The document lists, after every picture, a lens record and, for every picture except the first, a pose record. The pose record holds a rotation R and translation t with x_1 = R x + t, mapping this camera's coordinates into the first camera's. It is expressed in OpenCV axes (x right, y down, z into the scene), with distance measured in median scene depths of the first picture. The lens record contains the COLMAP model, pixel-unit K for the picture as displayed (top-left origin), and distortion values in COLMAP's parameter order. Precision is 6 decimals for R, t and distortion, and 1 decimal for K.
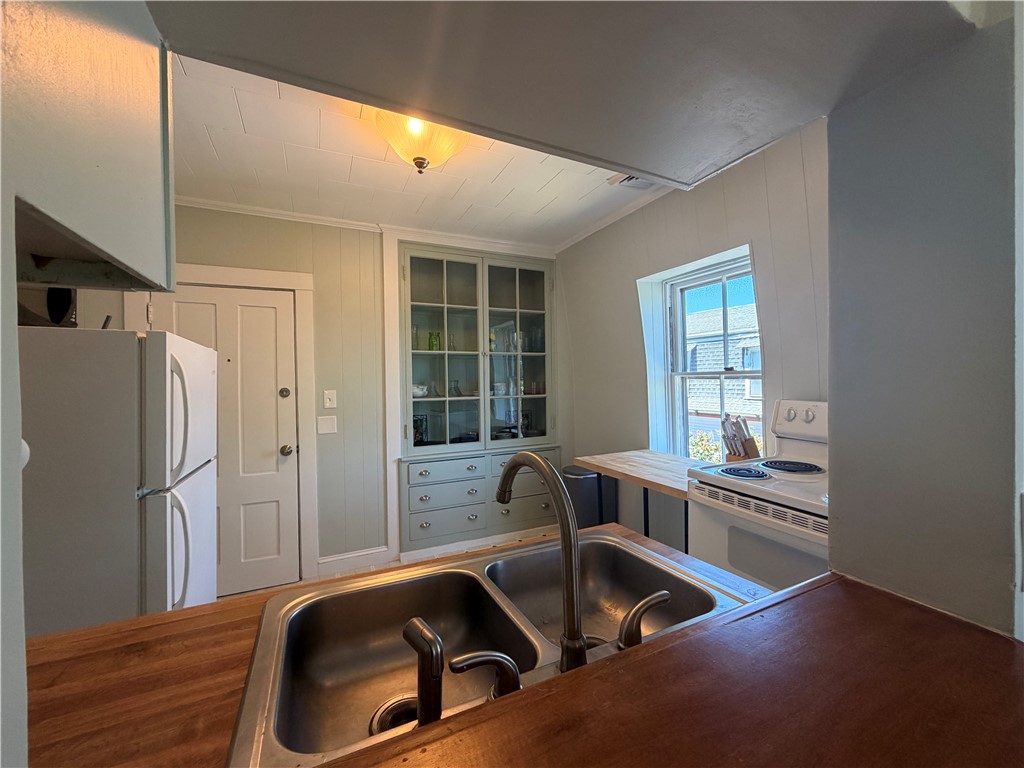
lens RADIAL K [[408.3, 0, 513.0], [0, 408.3, 381.6], [0, 0, 1]] dist [-0.000166, -0.000346]
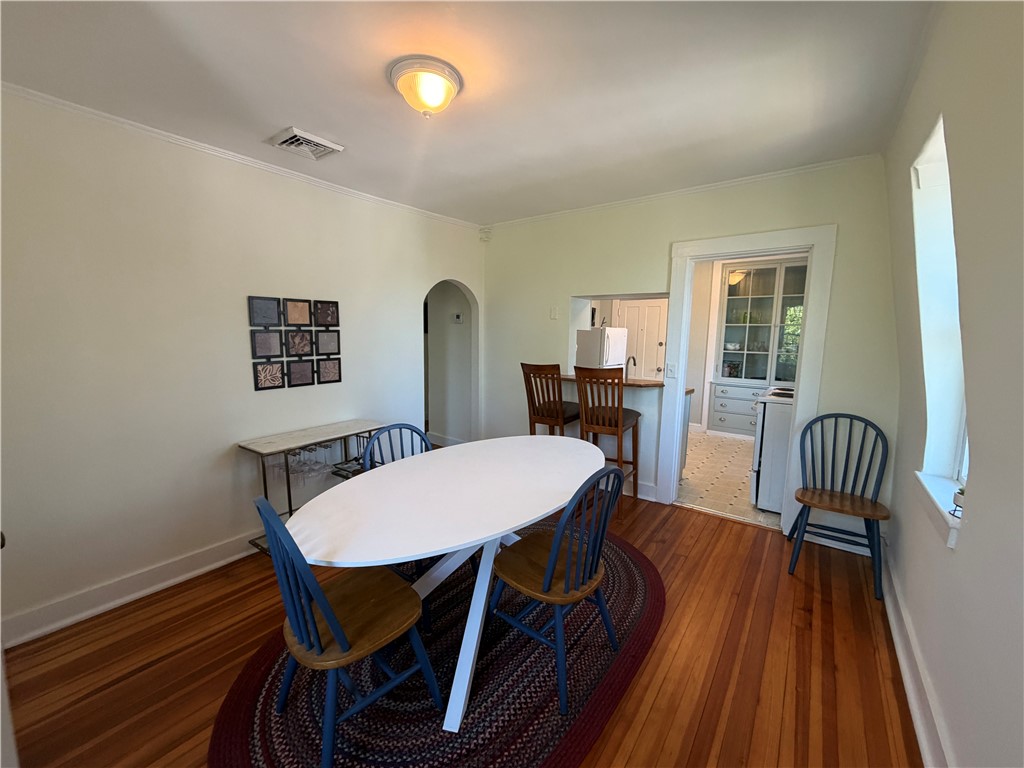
lens RADIAL K [[408.3, 0, 510.5], [0, 408.3, 383.5], [0, 0, 1]] dist [-0.000166, -0.000346]
pose [[0.456248, 0.130907, -0.880171, 0.981320], [-0.024660, 0.990600, 0.134549, -0.036506], [0.889511, -0.039683, 0.455187, -0.711363]]
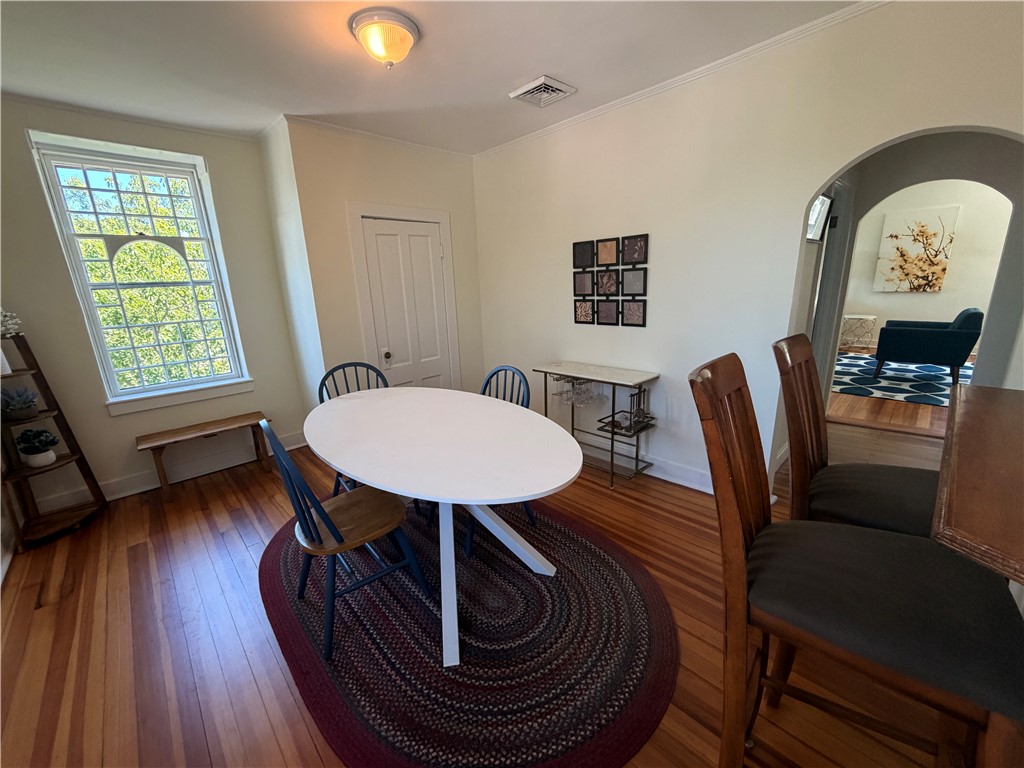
lens RADIAL K [[408.3, 0, 510.9], [0, 408.3, 384.0], [0, 0, 1]] dist [-0.000166, -0.000346]
pose [[-0.951601, 0.124119, -0.281157, 0.435026], [0.048216, 0.963786, 0.262281, -0.023951], [0.303530, 0.236031, -0.923125, 0.181757]]
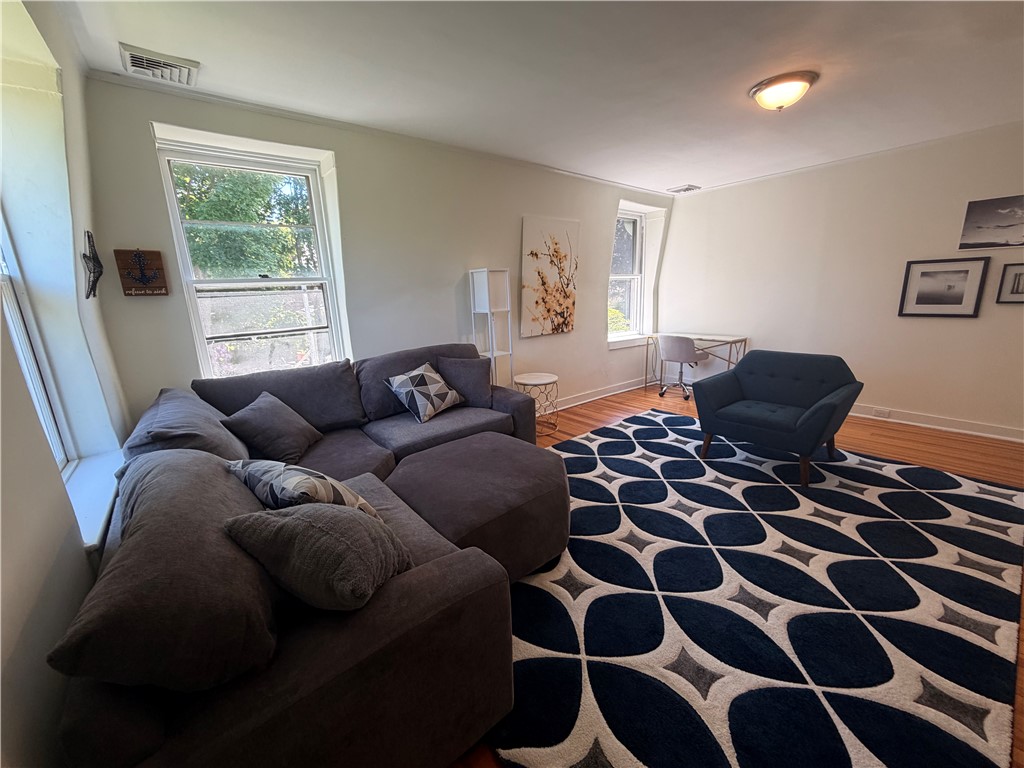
lens RADIAL K [[408.3, 0, 511.4], [0, 408.3, 382.8], [0, 0, 1]] dist [-0.000166, -0.000346]
pose [[0.230710, 0.228347, -0.945849, -0.690845], [0.023995, 0.970442, 0.240137, -0.022027], [0.972727, -0.078098, 0.218412, -1.664651]]
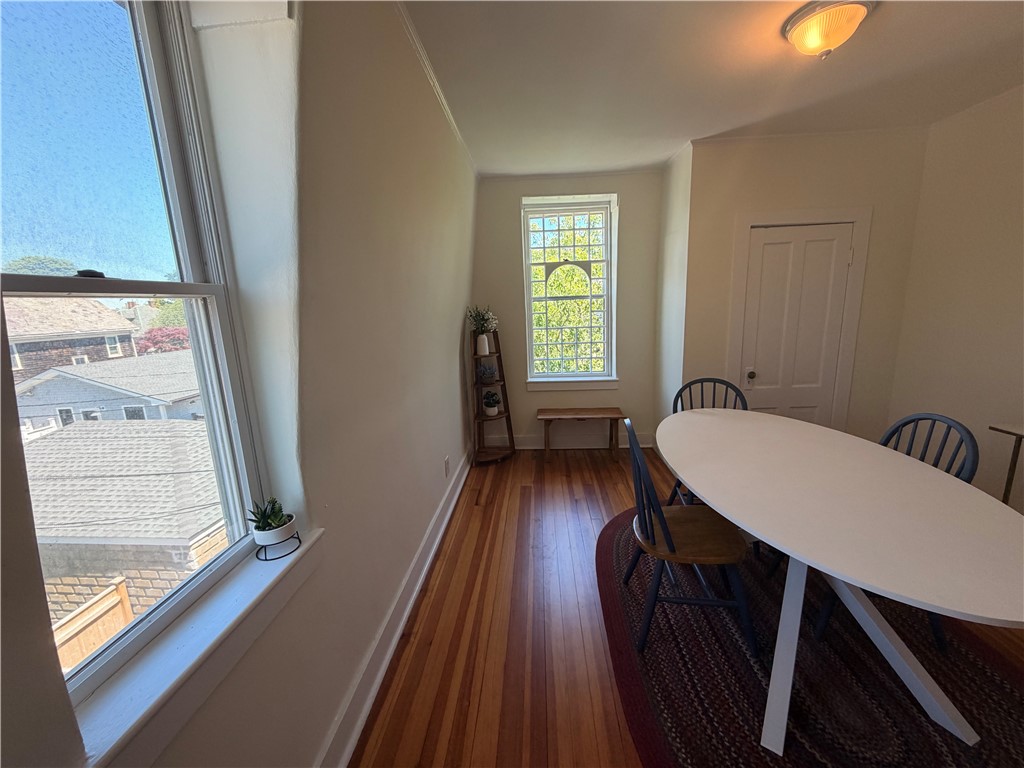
lens RADIAL K [[408.3, 0, 510.4], [0, 408.3, 383.9], [0, 0, 1]] dist [-0.000166, -0.000346]
pose [[-0.867962, -0.048581, 0.494249, 0.450500], [0.056516, 0.979077, 0.195484, -0.035258], [-0.493404, 0.197605, -0.847056, 0.197450]]
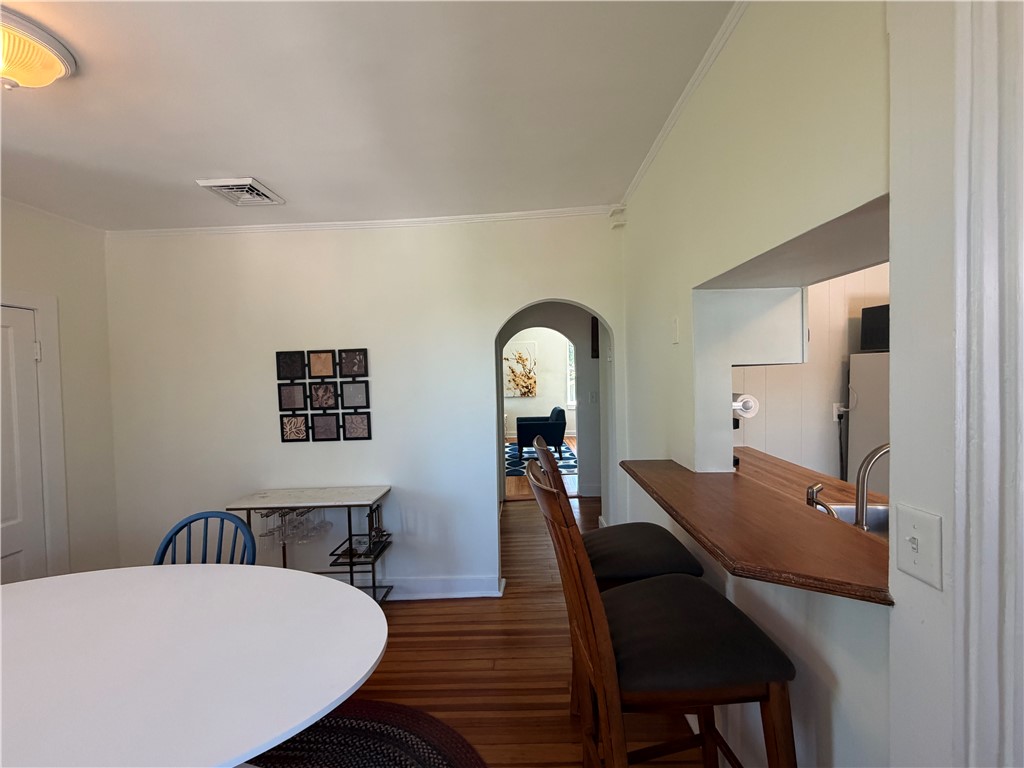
lens RADIAL K [[408.3, 0, 509.4], [0, 408.3, 384.0], [0, 0, 1]] dist [-0.000166, -0.000346]
pose [[-0.462927, 0.044972, -0.885255, 0.517747], [0.024918, 0.998978, 0.037719, -0.039444], [0.886046, -0.004598, -0.463574, 0.073715]]
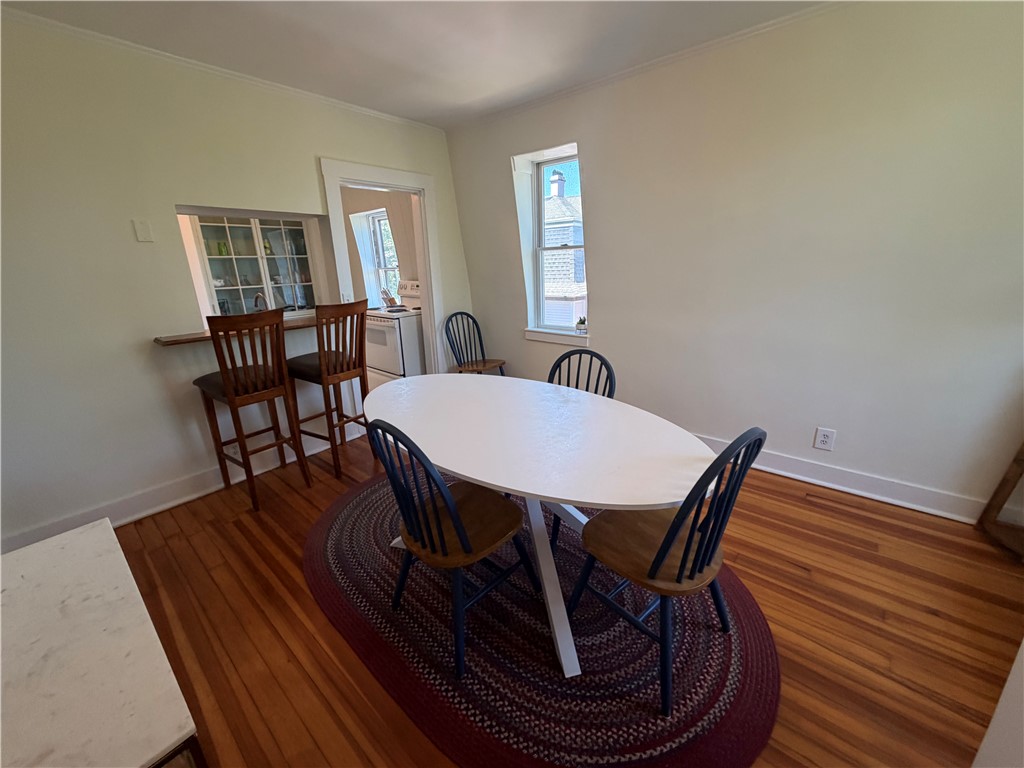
lens RADIAL K [[408.3, 0, 509.0], [0, 408.3, 385.6], [0, 0, 1]] dist [-0.000166, -0.000346]
pose [[0.918908, -0.126198, 0.373740, 0.171152], [0.020797, 0.961627, 0.273572, -0.003432], [-0.393923, -0.243615, 0.886271, -0.985158]]
